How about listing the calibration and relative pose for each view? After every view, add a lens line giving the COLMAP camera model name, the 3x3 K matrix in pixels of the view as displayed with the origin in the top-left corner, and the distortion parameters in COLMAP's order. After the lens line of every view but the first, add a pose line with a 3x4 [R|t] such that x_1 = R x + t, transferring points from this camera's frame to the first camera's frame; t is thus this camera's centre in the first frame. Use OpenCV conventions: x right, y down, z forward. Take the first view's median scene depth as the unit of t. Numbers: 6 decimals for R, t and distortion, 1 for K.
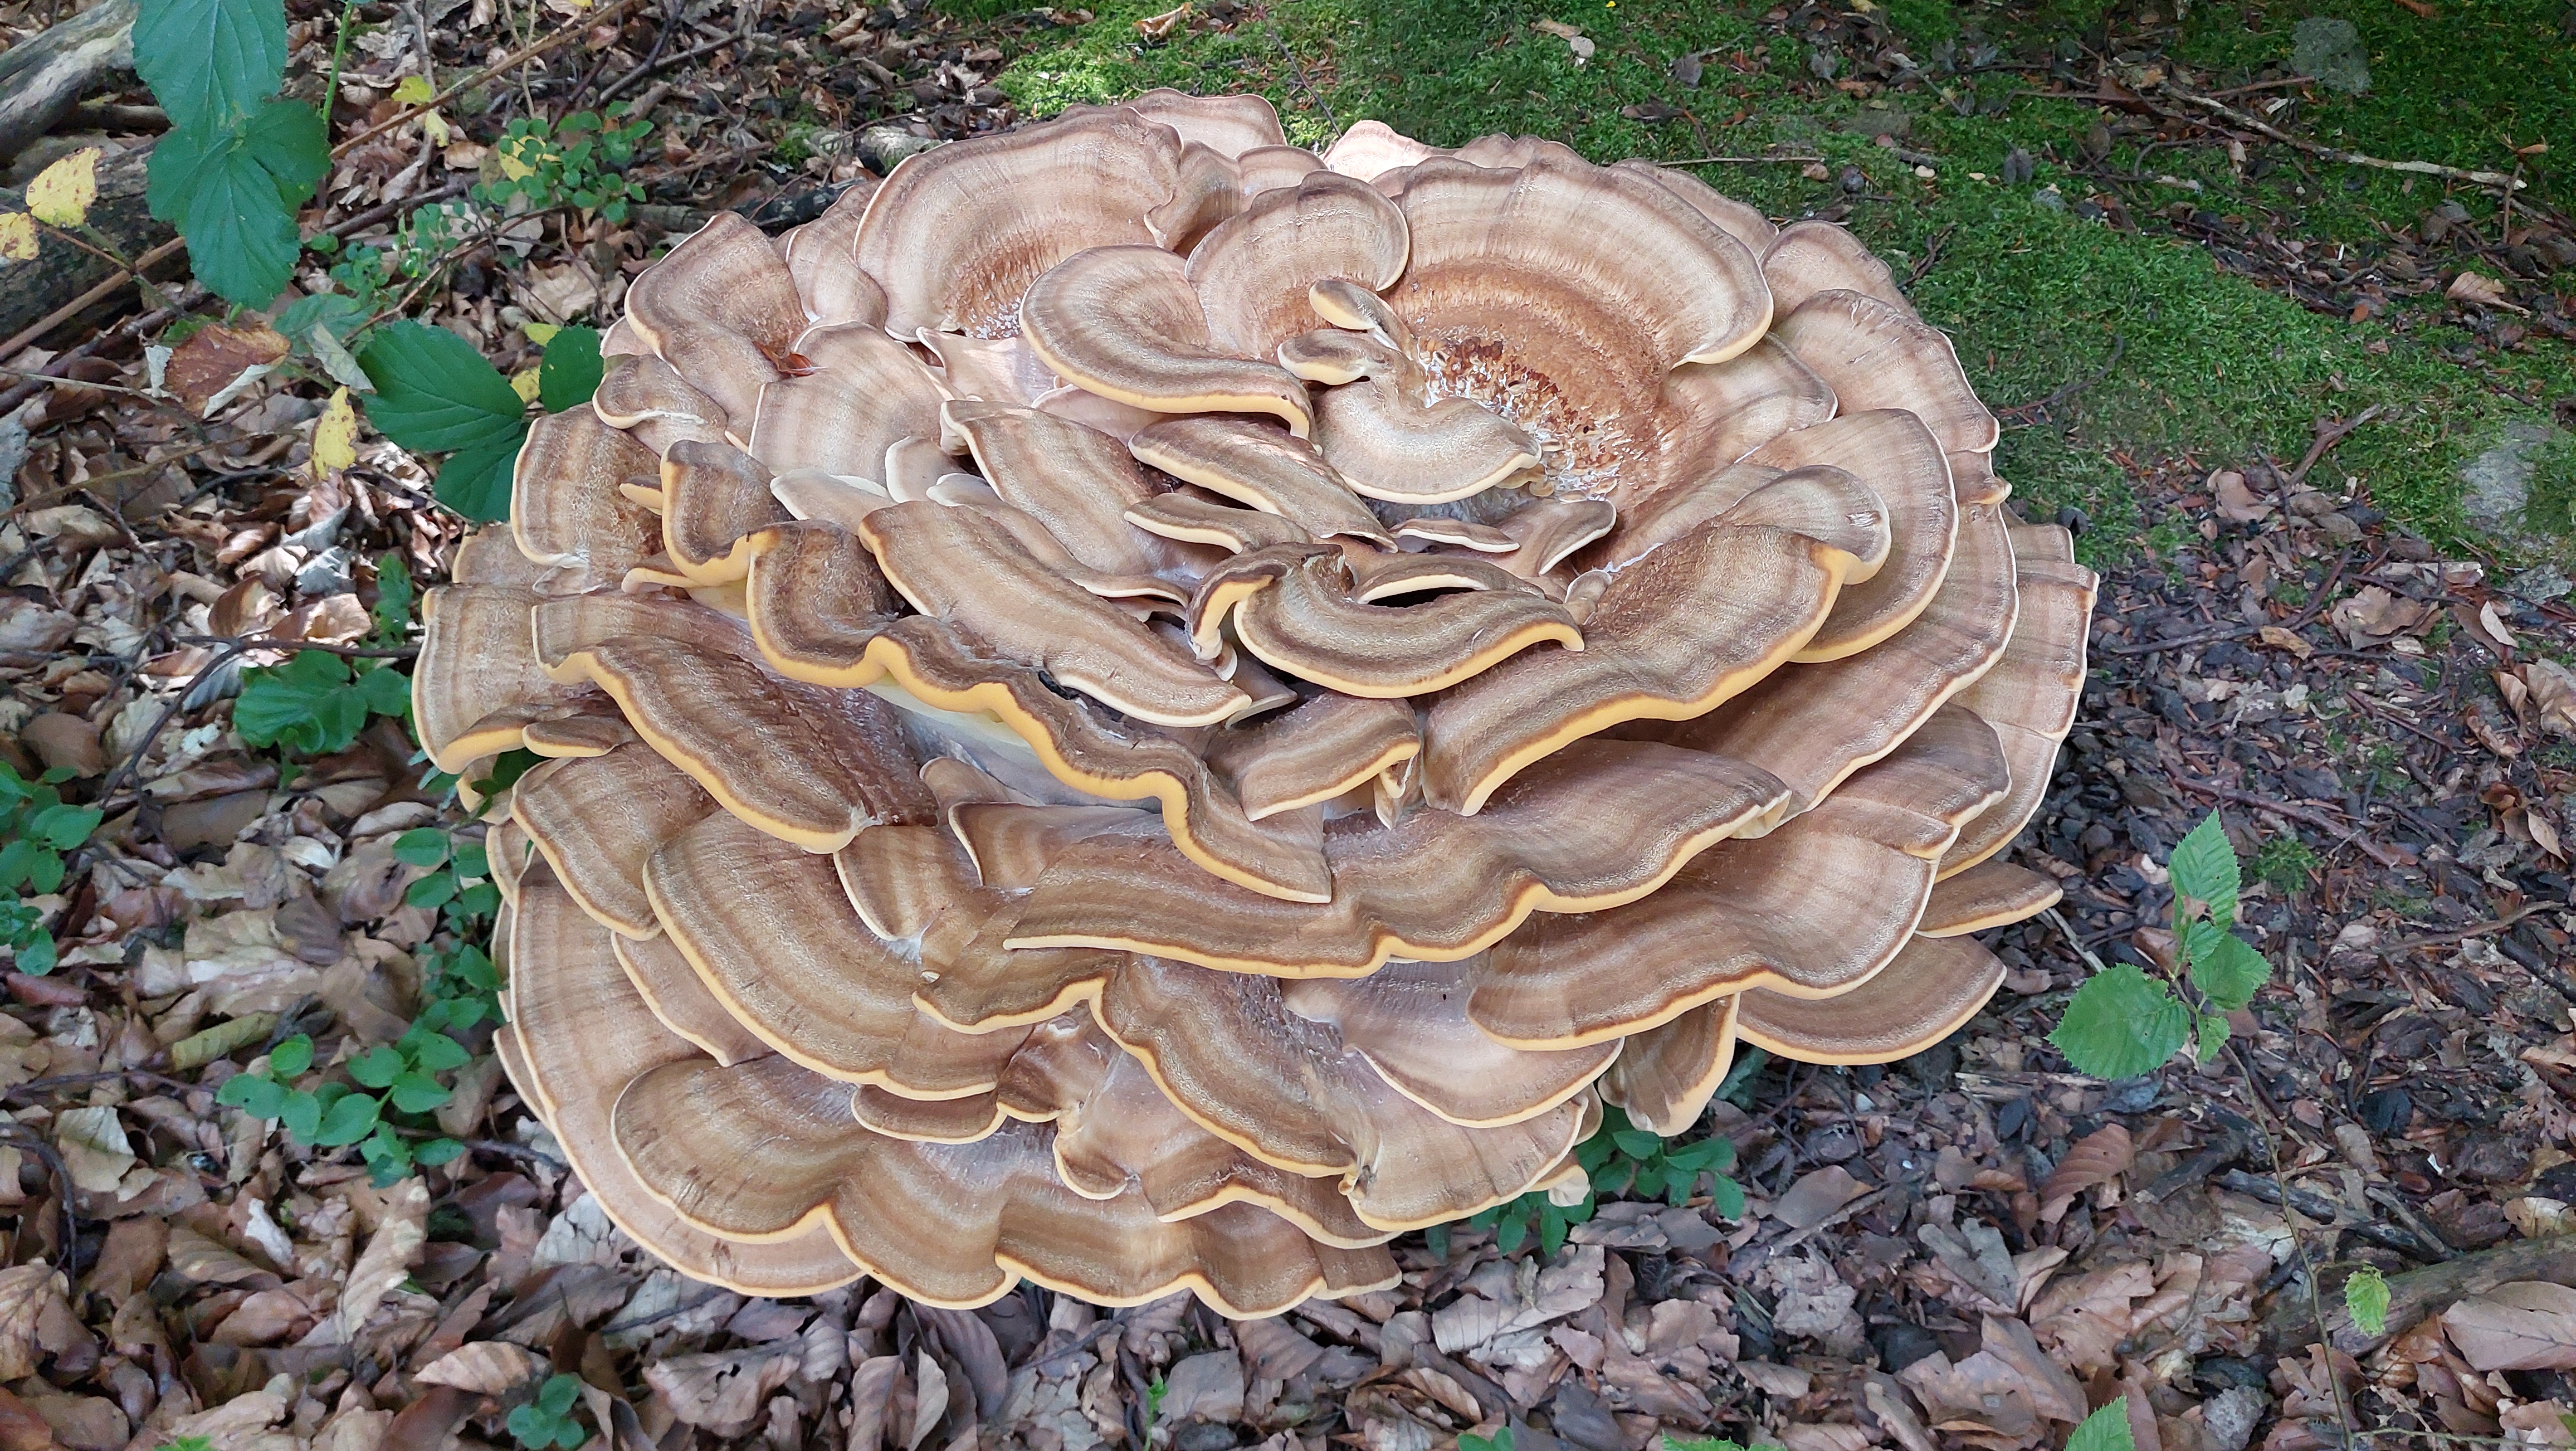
lens RADIAL K [[1910.1, 0, 1308.2], [0, 1910.1, 720.1], [0, 0, 1]] dist [0.026682, -0.045452]
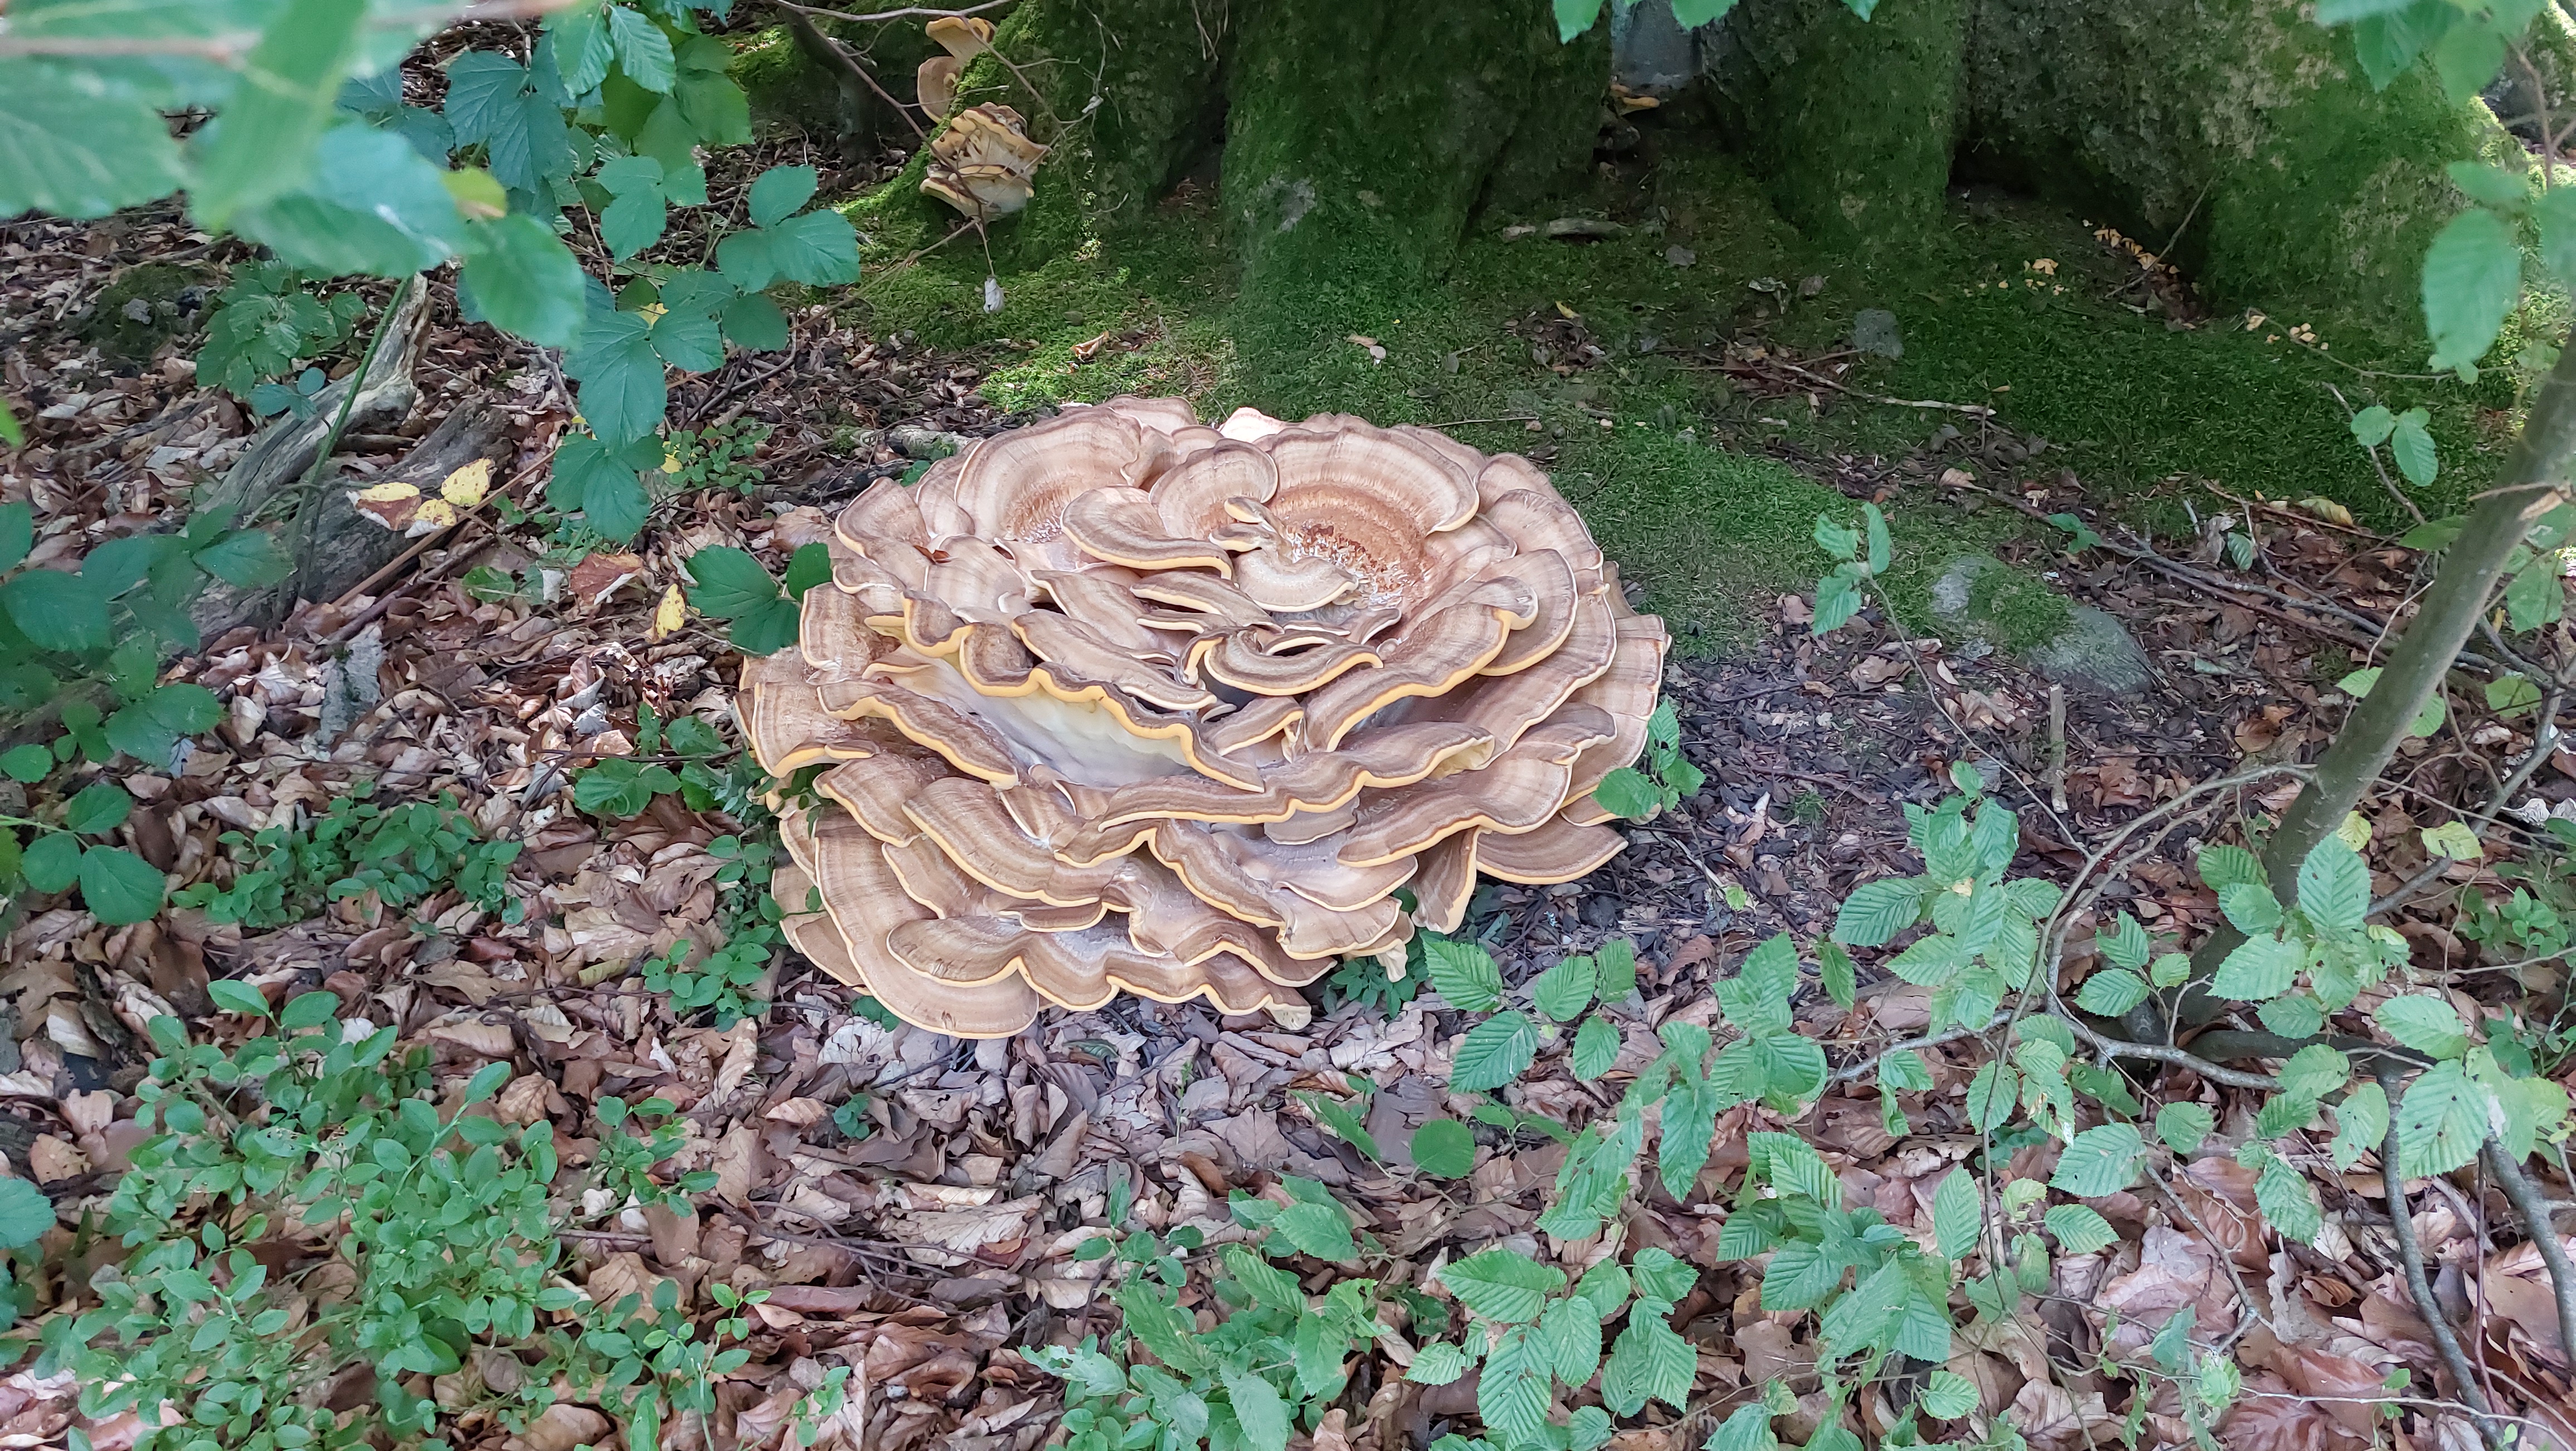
lens RADIAL K [[1740.8, 0, 1288.0], [0, 1740.8, 725.5], [0, 0, 1]] dist [0.048204, -0.118312]
pose [[0.996524, -0.056641, 0.061090, -0.047844], [0.063486, 0.991142, -0.116651, 0.164053], [-0.053942, 0.120124, 0.991292, -0.555979]]
